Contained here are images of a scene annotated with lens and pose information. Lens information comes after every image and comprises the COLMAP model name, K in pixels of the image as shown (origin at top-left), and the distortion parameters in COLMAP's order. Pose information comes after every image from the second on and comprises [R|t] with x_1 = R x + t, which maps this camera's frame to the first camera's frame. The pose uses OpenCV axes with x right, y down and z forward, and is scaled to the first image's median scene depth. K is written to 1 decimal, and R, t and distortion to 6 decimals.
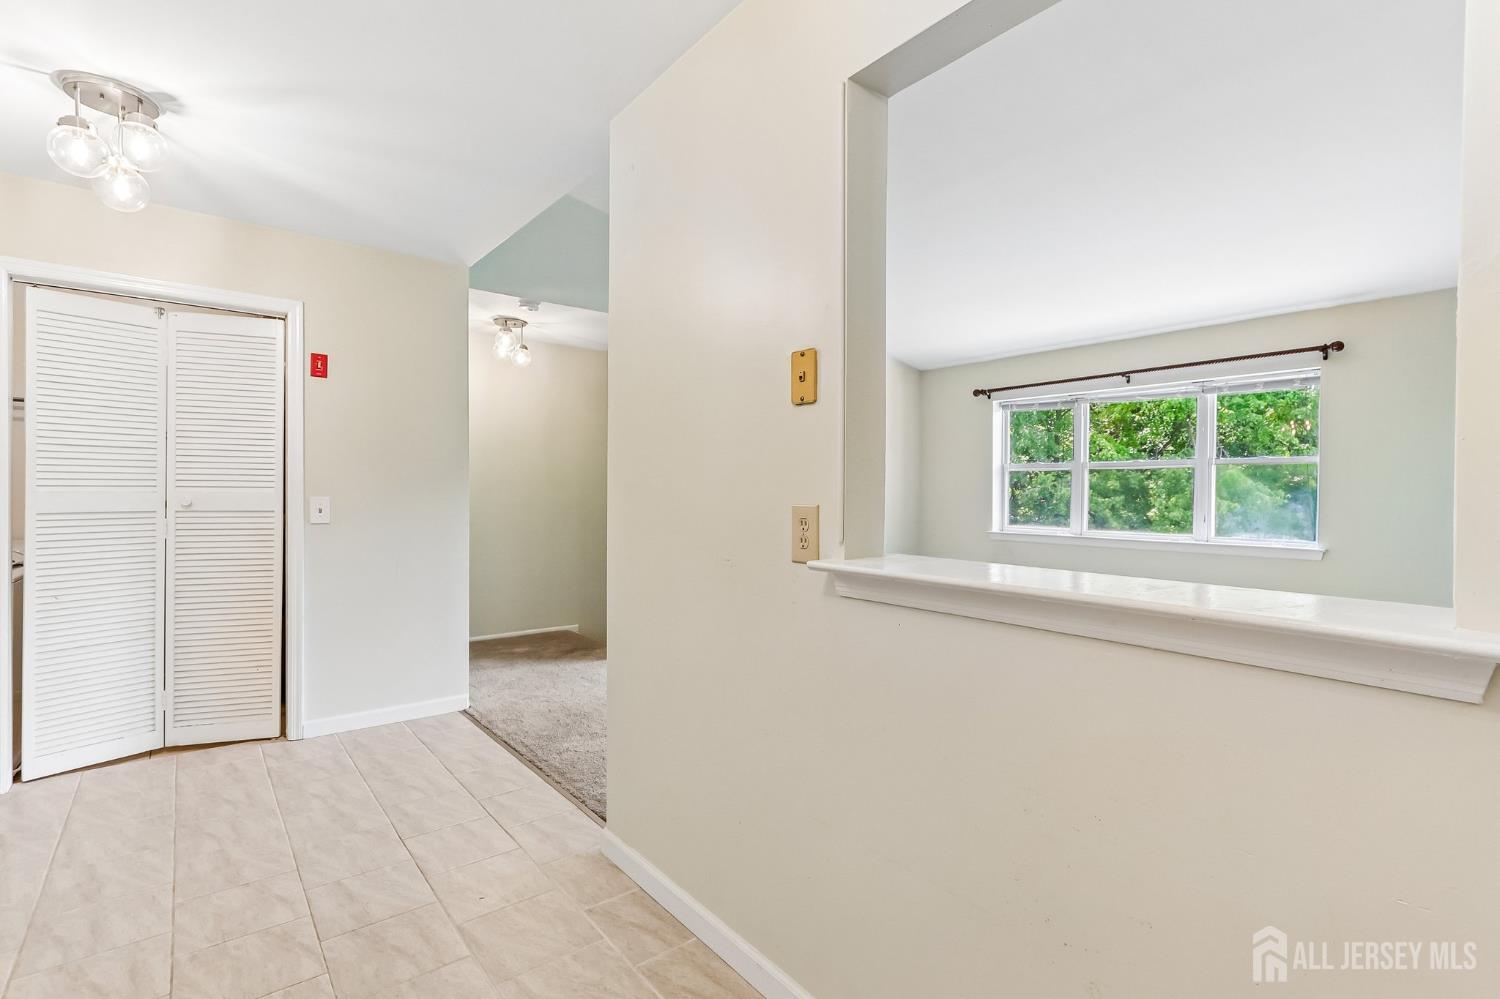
lens RADIAL K [[708.8, 0, 747.5], [0, 708.8, 502.1], [0, 0, 1]] dist [0.002044, 0.003377]
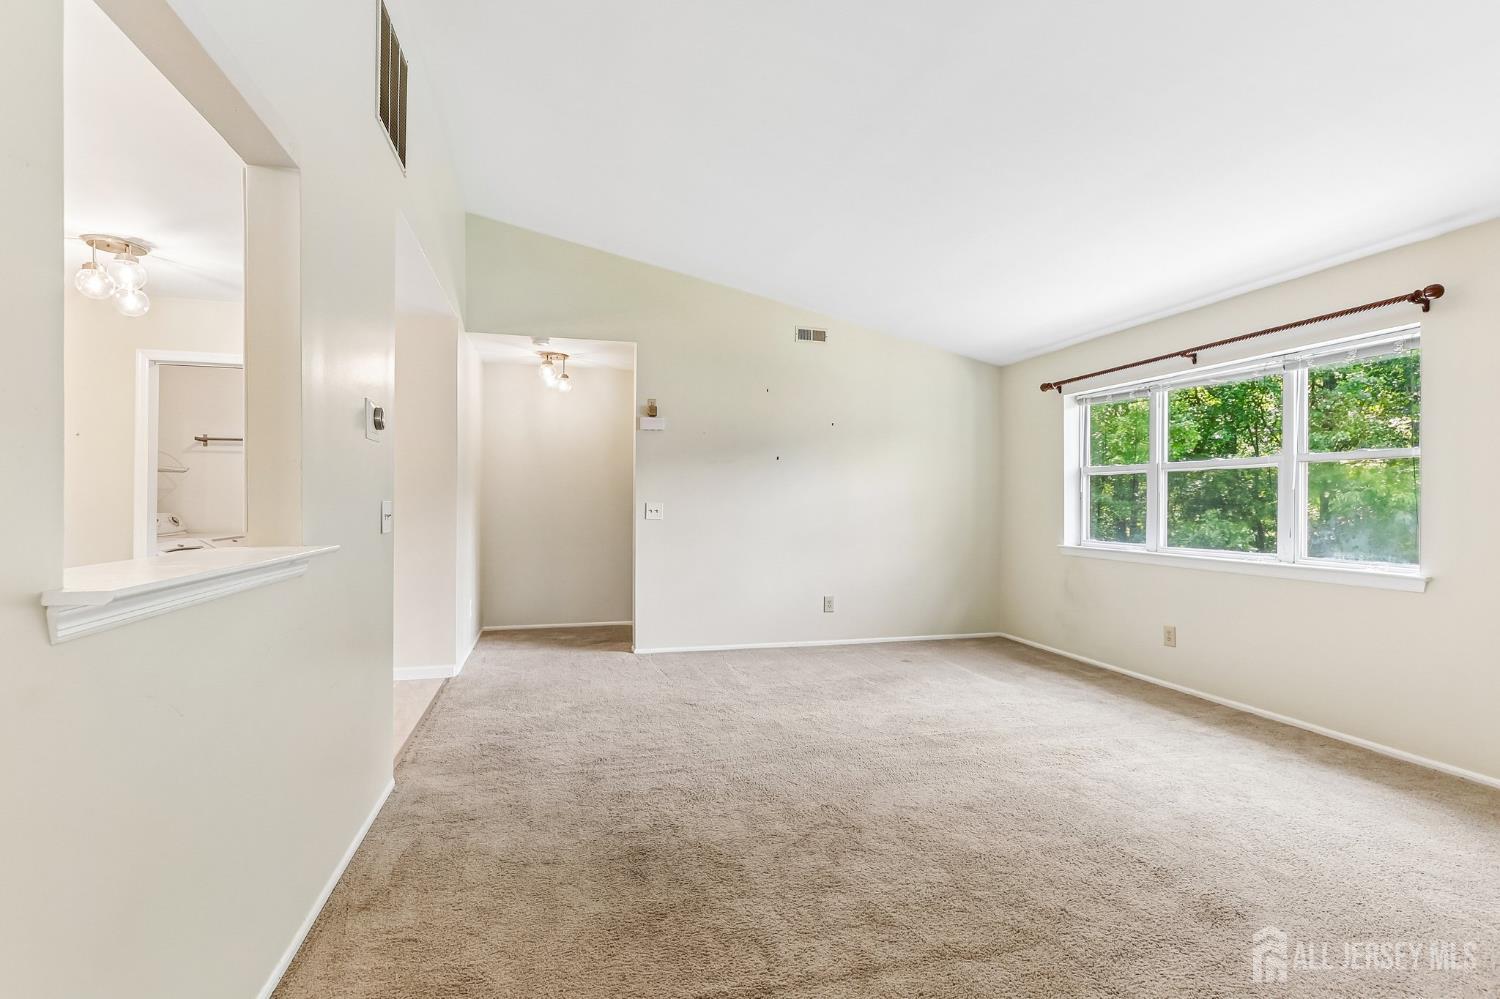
lens RADIAL K [[708.8, 0, 750.1], [0, 708.8, 505.0], [0, 0, 1]] dist [0.002044, 0.003377]
pose [[0.913899, -0.001667, -0.405939, 0.645576], [-0.004147, 0.999901, -0.013441, 0.009492], [0.405921, 0.013967, 0.913801, 0.096173]]
